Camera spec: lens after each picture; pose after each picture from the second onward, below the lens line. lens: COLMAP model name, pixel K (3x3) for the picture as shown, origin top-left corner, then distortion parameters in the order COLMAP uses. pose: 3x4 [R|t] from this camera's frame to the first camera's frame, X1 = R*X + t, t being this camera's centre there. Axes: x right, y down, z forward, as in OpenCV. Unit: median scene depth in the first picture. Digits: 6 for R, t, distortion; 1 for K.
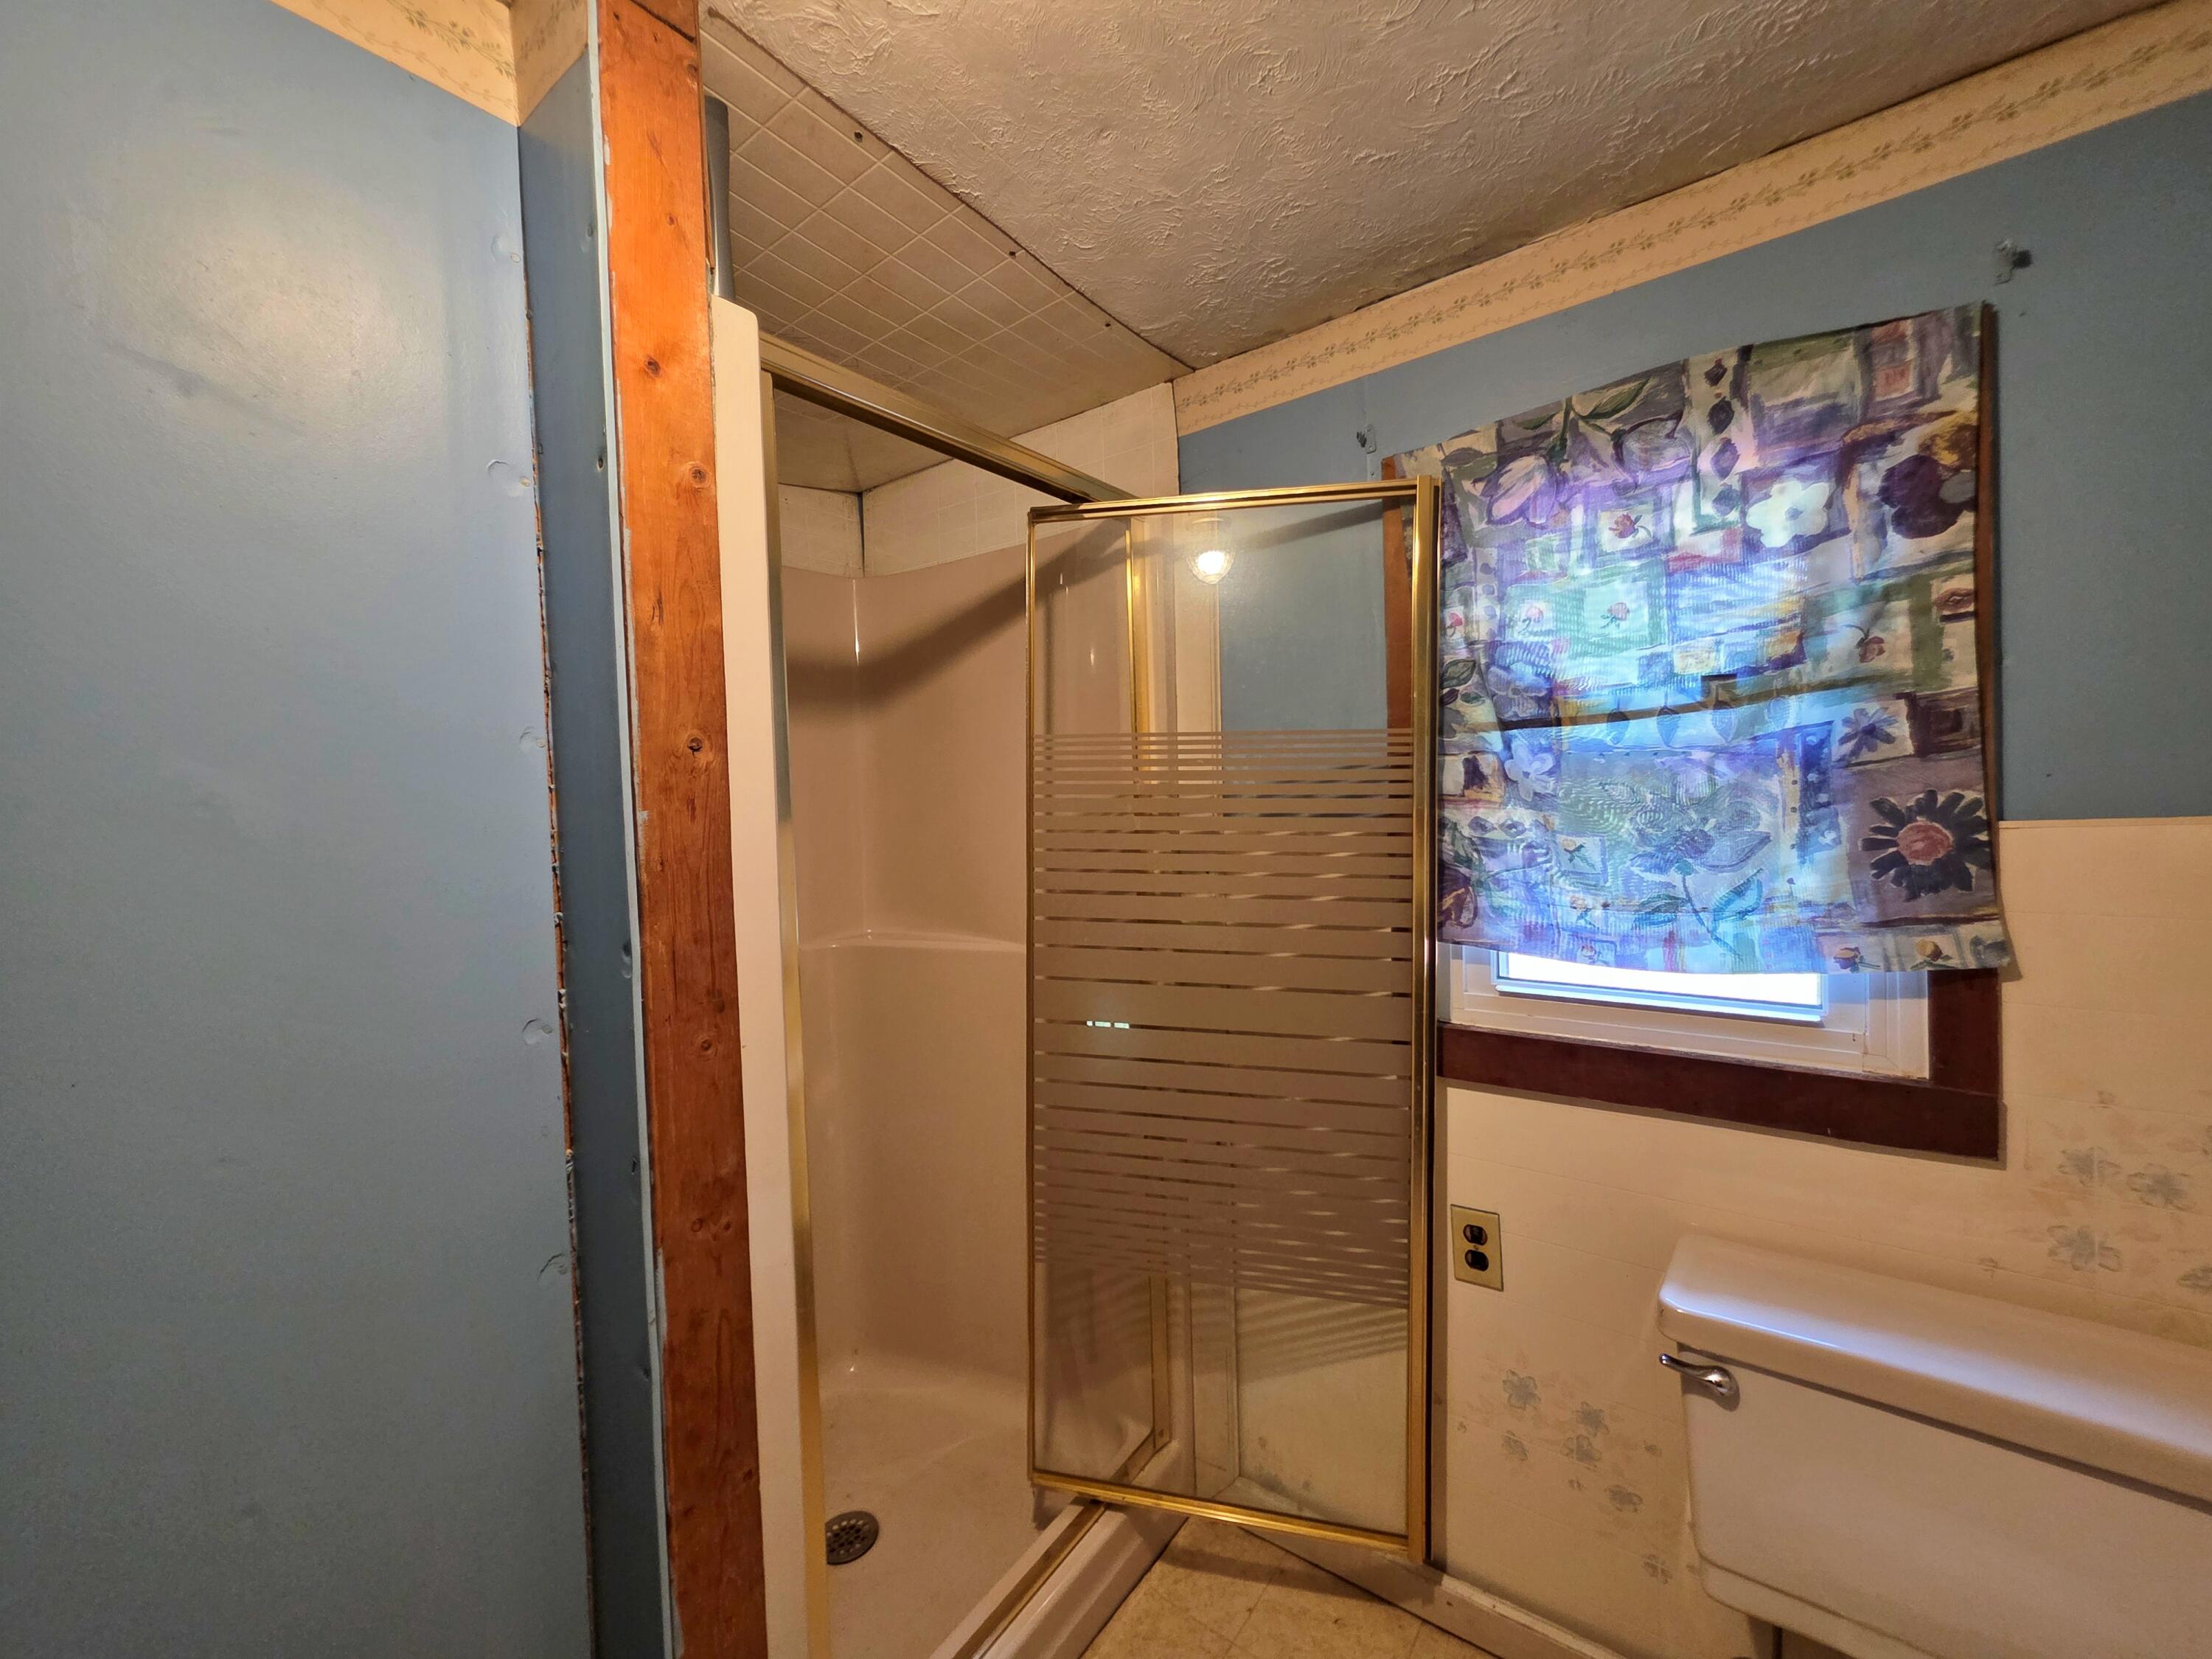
lens RADIAL K [[877.0, 0, 1108.9], [0, 877.0, 816.9], [0, 0, 1]] dist [0.001444, -0.000417]
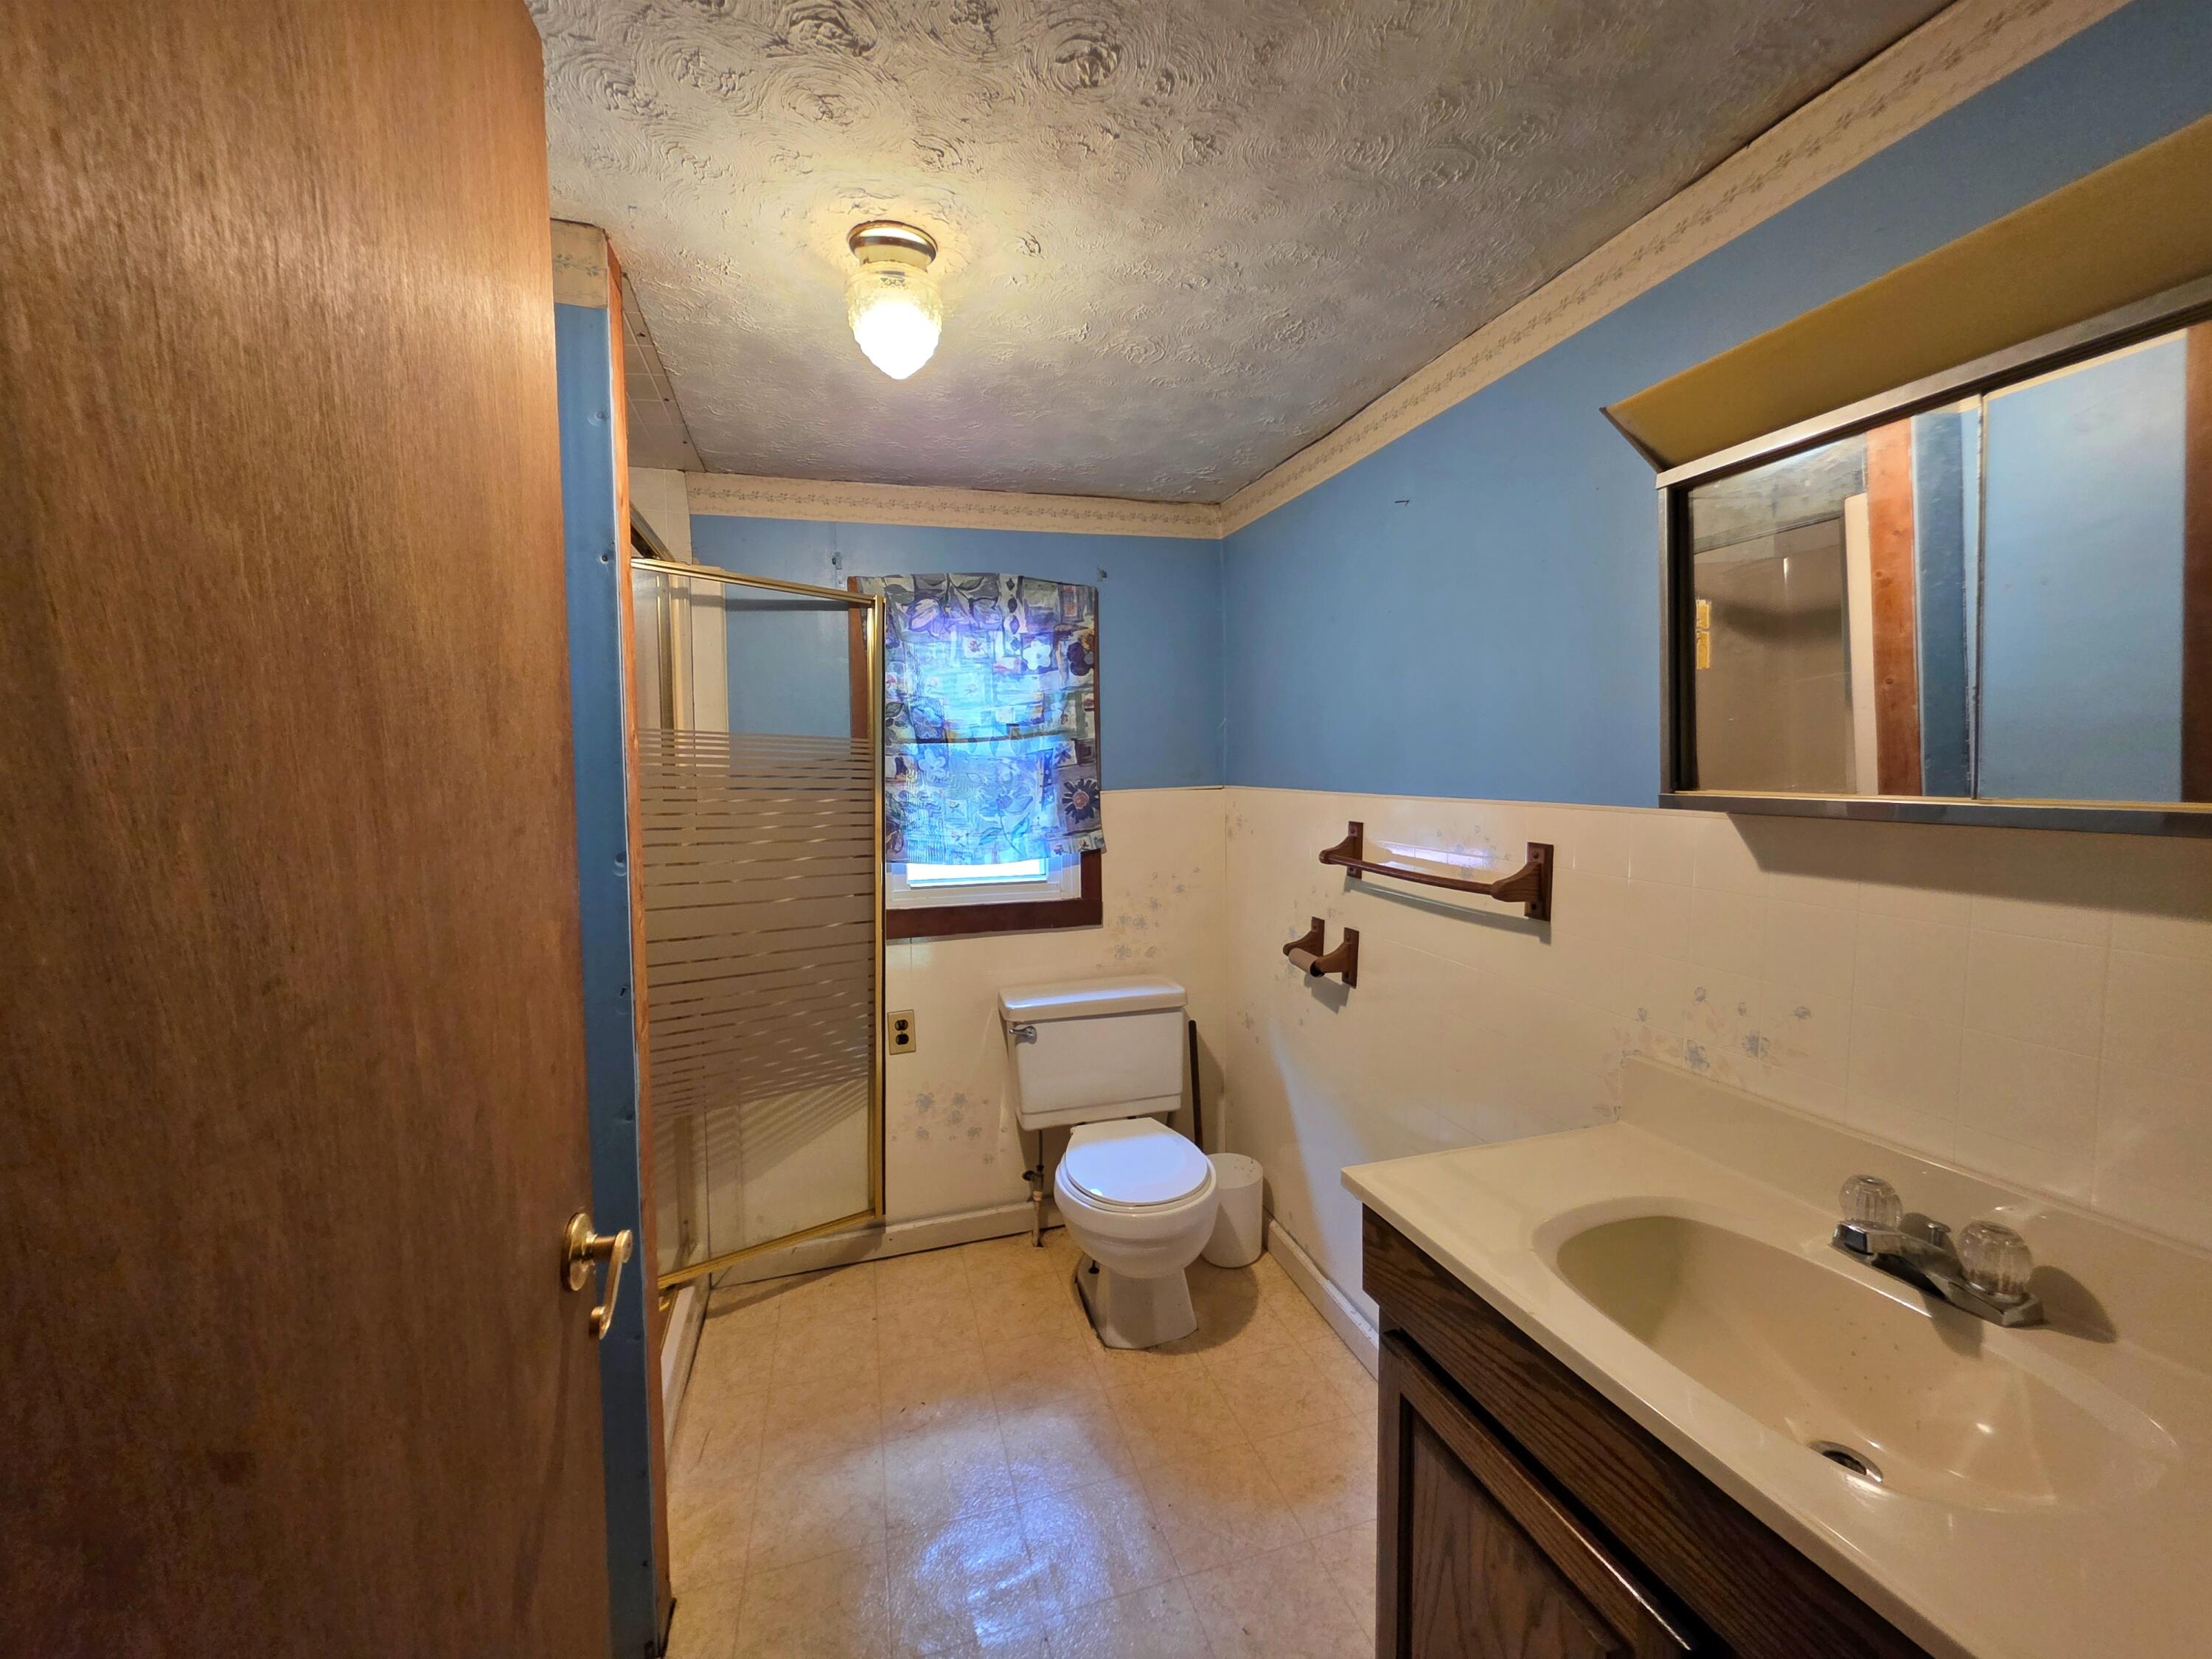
lens RADIAL K [[877.0, 0, 1108.9], [0, 877.0, 816.9], [0, 0, 1]] dist [0.001444, -0.000417]
pose [[0.598751, -0.017934, 0.800734, -0.877466], [0.011293, 0.999839, 0.013949, 0.038778], [-0.800856, 0.000691, 0.598857, -0.473827]]
